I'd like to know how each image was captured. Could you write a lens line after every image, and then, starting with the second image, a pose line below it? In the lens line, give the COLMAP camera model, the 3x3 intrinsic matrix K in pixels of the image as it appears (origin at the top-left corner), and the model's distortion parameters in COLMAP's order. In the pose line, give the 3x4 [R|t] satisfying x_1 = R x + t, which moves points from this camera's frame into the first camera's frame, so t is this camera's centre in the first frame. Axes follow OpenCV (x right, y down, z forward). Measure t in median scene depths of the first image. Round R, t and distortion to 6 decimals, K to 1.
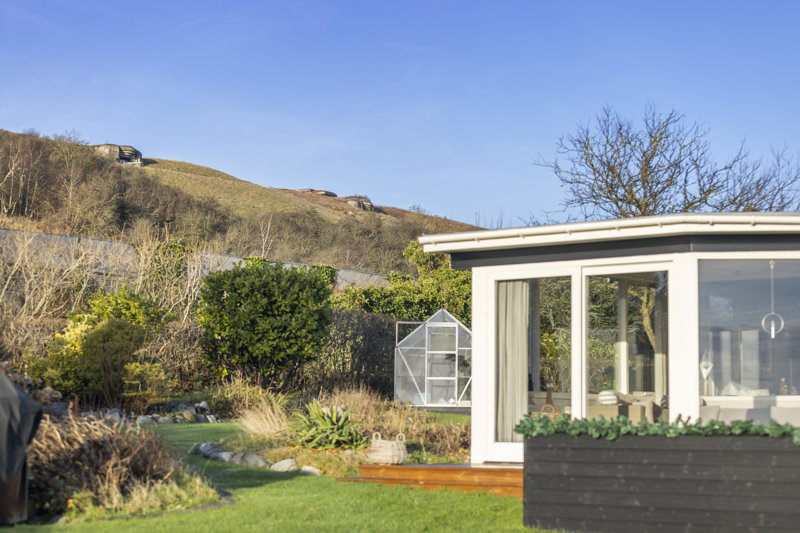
lens RADIAL K [[1620.4, 0, 400.0], [0, 1620.4, 266.5], [0, 0, 1]] dist [-0.026908, -0.152533]
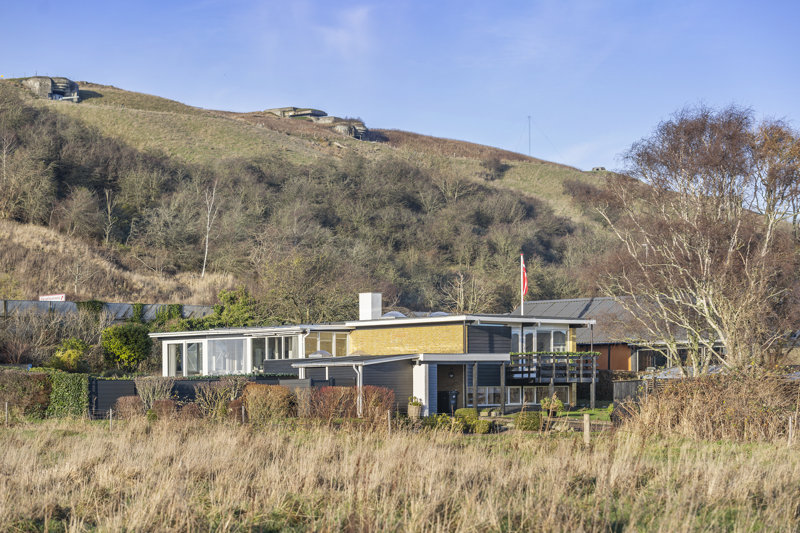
lens RADIAL K [[2523.6, 0, 400.0], [0, 2523.6, 266.5], [0, 0, 1]] dist [-0.128053, -1.542423]
pose [[0.998809, -0.033890, -0.035111, 0.072233], [0.035282, 0.998584, 0.039807, -0.034443], [0.033713, -0.040998, 0.998590, -0.436362]]
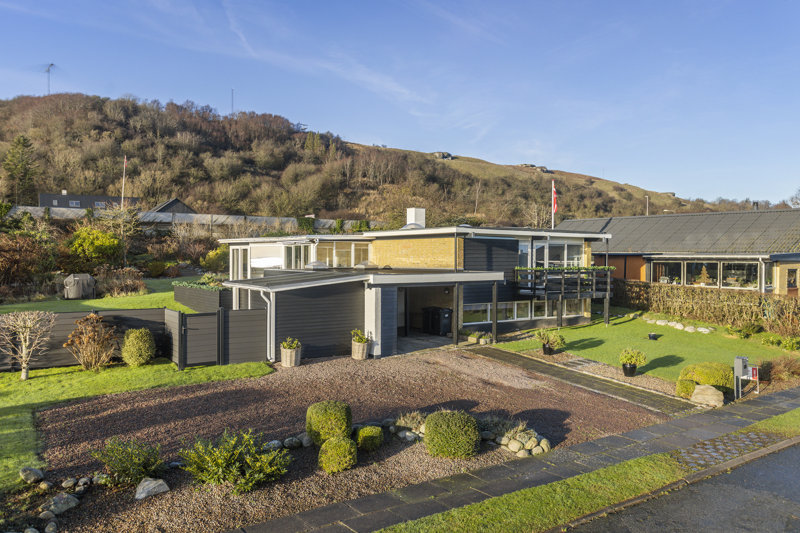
lens RADIAL K [[657.2, 0, 402.1], [0, 657.2, 251.4], [0, 0, 1]] dist [-0.035960, -0.000506]
pose [[0.959377, -0.010660, -0.281927, 0.090554], [0.035727, 0.995832, 0.083923, -0.010628], [0.279858, -0.090586, 0.955758, -0.057332]]
